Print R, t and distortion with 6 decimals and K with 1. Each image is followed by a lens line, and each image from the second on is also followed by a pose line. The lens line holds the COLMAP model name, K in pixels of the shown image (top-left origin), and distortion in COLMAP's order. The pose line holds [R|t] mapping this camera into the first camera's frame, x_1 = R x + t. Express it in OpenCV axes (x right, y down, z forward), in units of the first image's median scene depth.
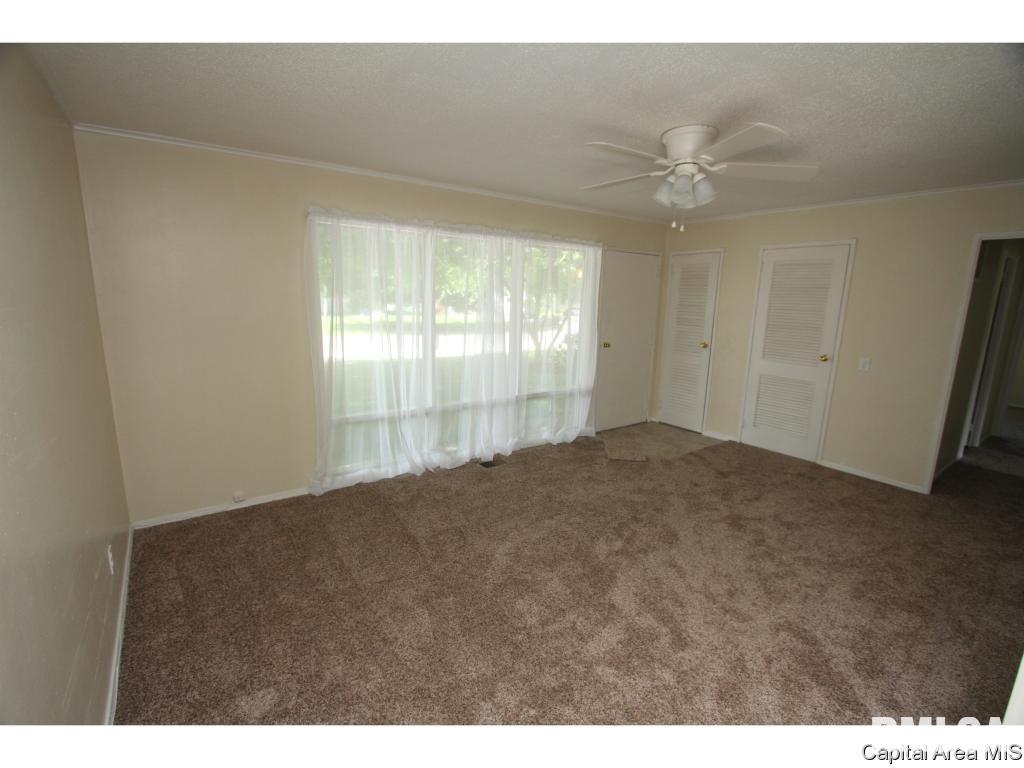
lens RADIAL K [[470.7, 0, 516.4], [0, 470.7, 386.8], [0, 0, 1]] dist [-0.023385, 0.004465]
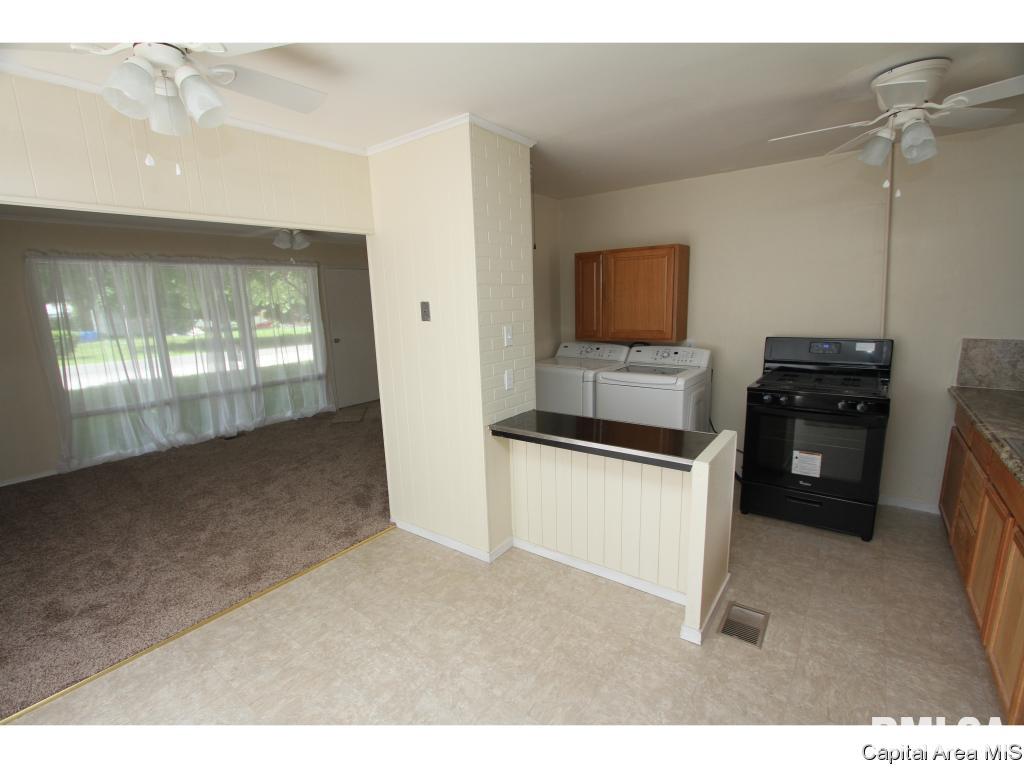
lens RADIAL K [[470.7, 0, 513.5], [0, 470.7, 383.2], [0, 0, 1]] dist [-0.023385, 0.004465]
pose [[0.954824, -0.104173, 0.278316, 0.378114], [0.108417, 0.994106, 0.000145, 0.108888], [-0.276691, 0.030036, 0.960489, -0.501956]]
